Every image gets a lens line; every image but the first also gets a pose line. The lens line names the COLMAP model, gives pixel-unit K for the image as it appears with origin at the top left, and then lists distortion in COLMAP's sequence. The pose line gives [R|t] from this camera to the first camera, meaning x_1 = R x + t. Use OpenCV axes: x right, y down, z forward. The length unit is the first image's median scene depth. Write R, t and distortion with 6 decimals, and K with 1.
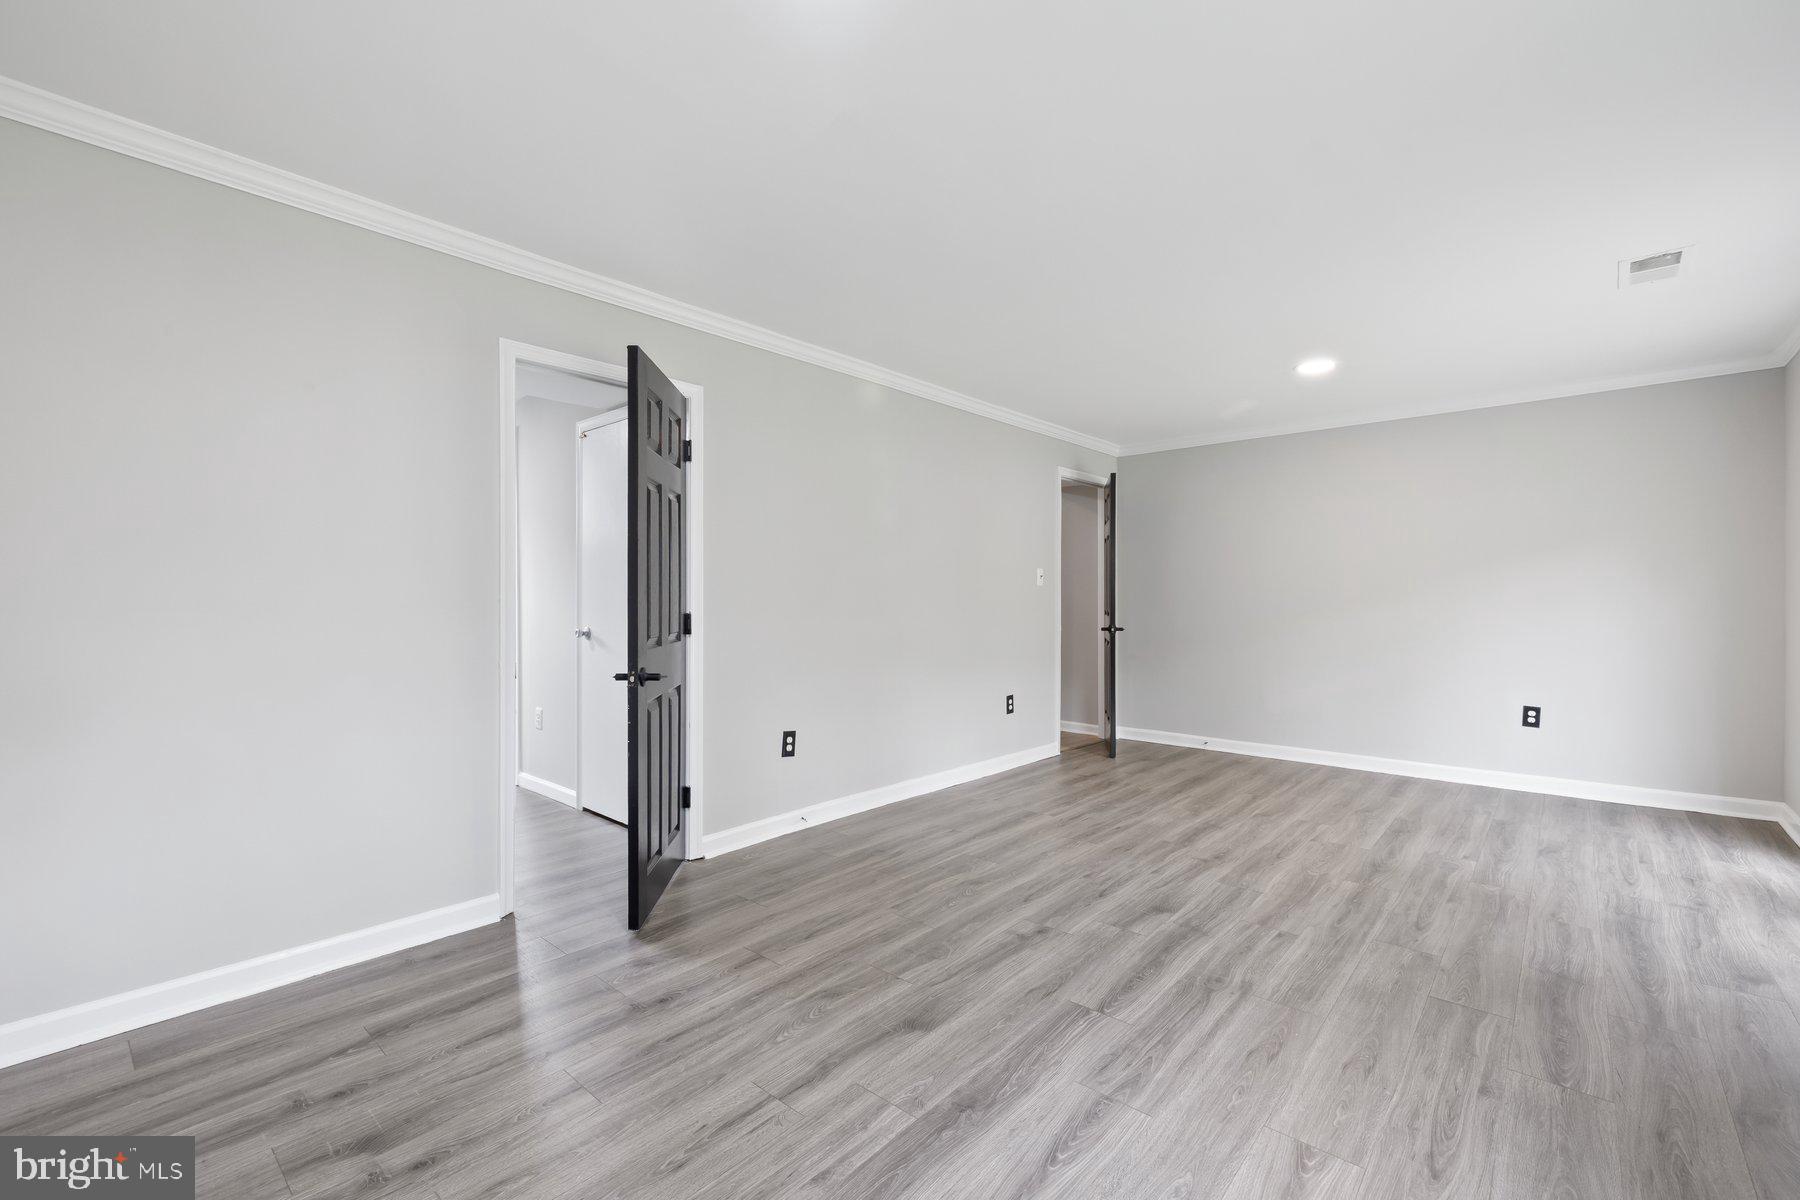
lens RADIAL K [[757.0, 0, 895.5], [0, 757.0, 593.6], [0, 0, 1]] dist [0.000188, -0.000082]
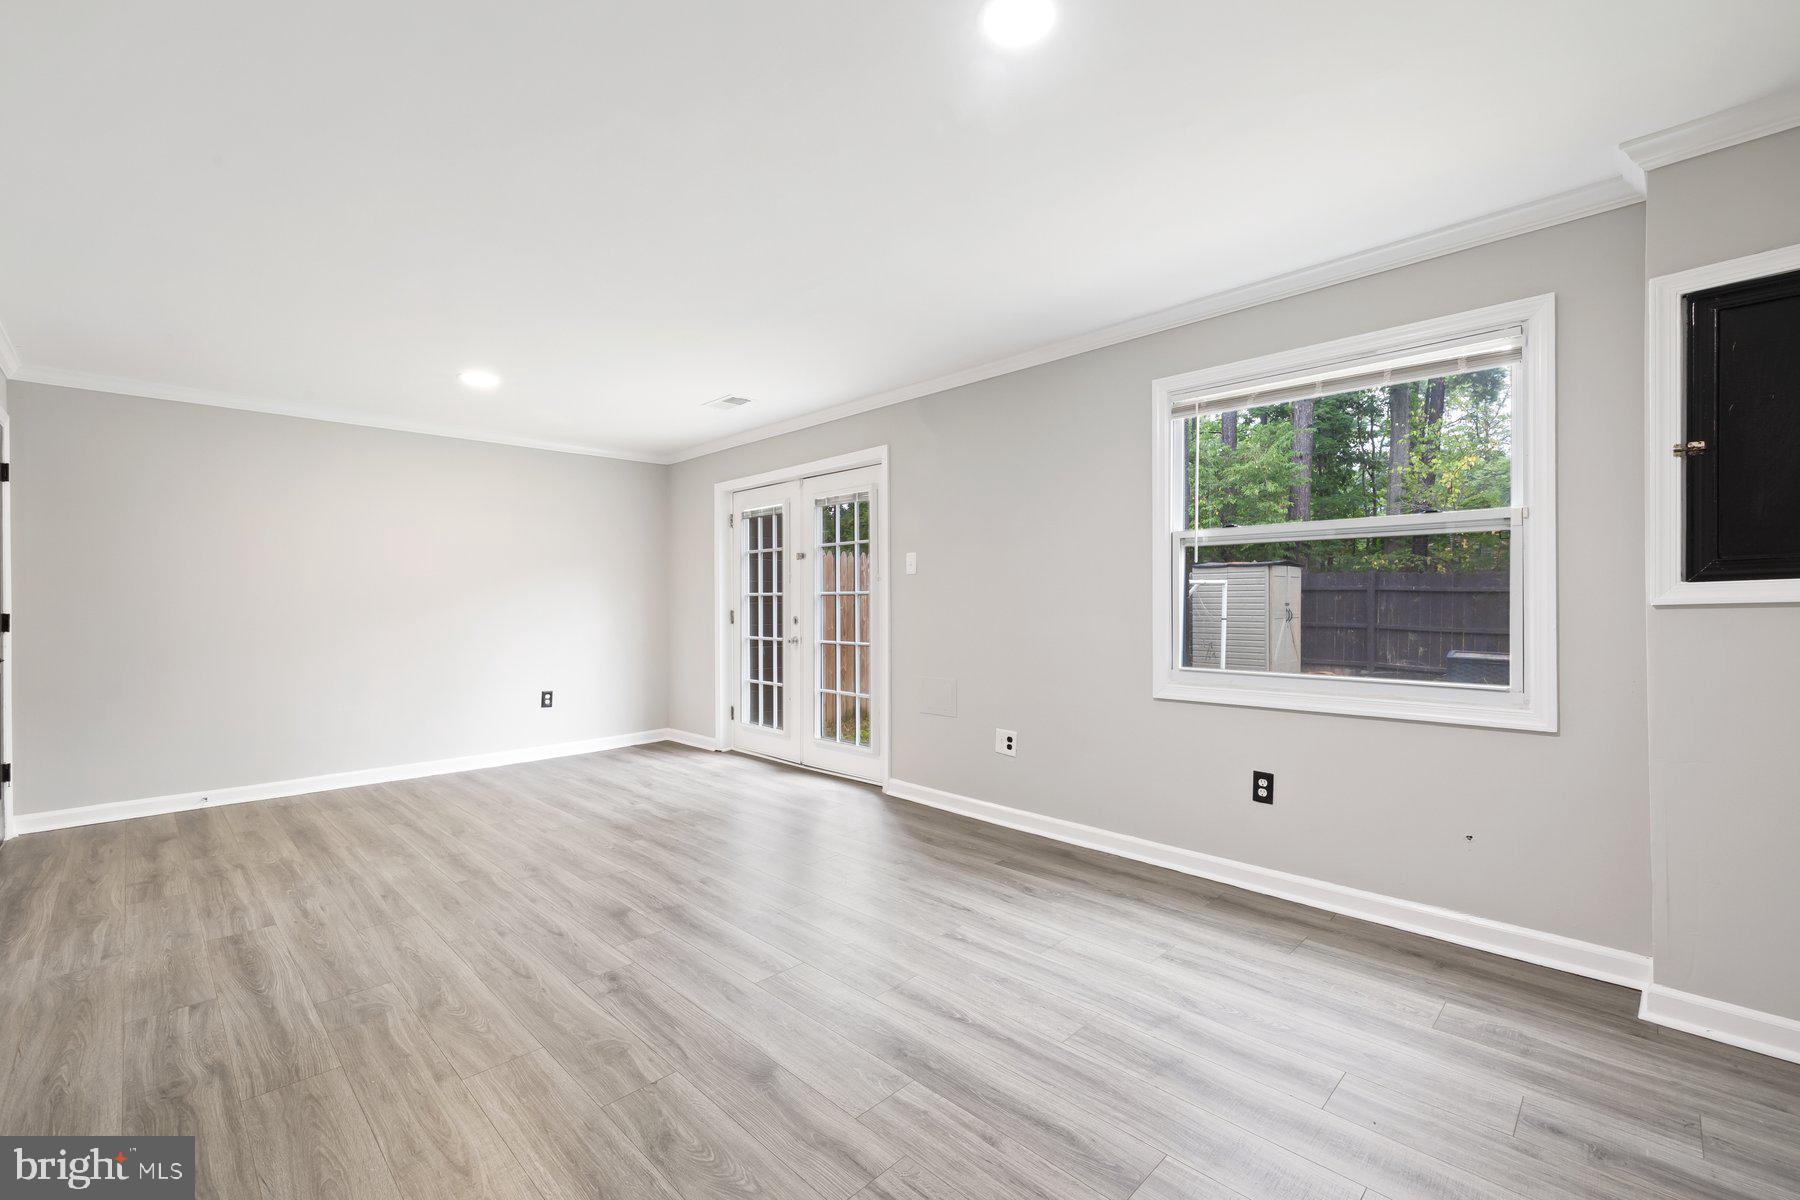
lens RADIAL K [[759.5, 0, 893.2], [0, 759.5, 602.2], [0, 0, 1]] dist [-0.000714, 0.000167]
pose [[0.063352, 0.000079, 0.997991, -0.602934], [-0.001905, 0.999998, 0.000042, 0.000831], [-0.997989, -0.001903, 0.063353, 0.541593]]
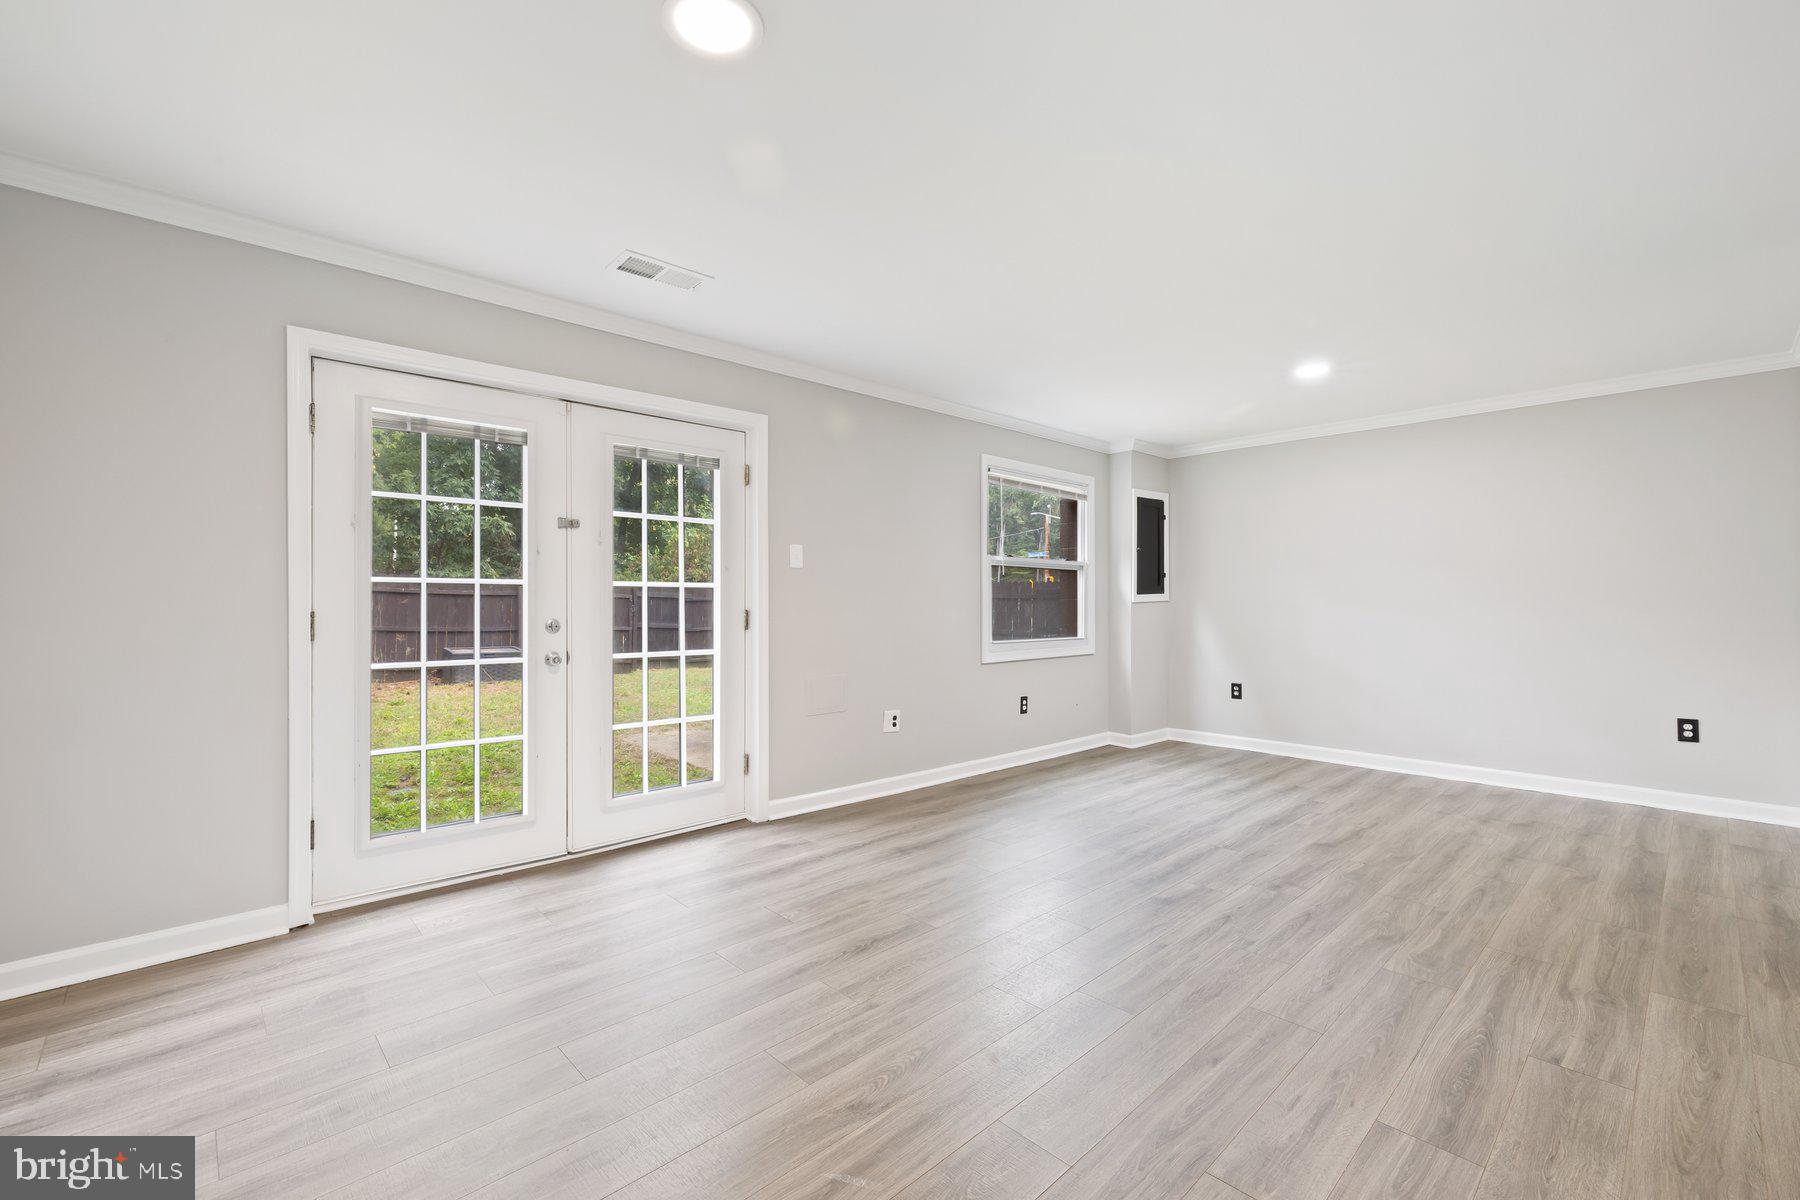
lens RADIAL K [[773.6, 0, 885.5], [0, 773.6, 605.9], [0, 0, 1]] dist [0.000819, -0.000491]
pose [[-0.995554, -0.001175, 0.094183, 0.598740], [-0.001426, 0.999996, -0.002595, 0.016992], [-0.094179, -0.002718, -0.995552, 1.976768]]
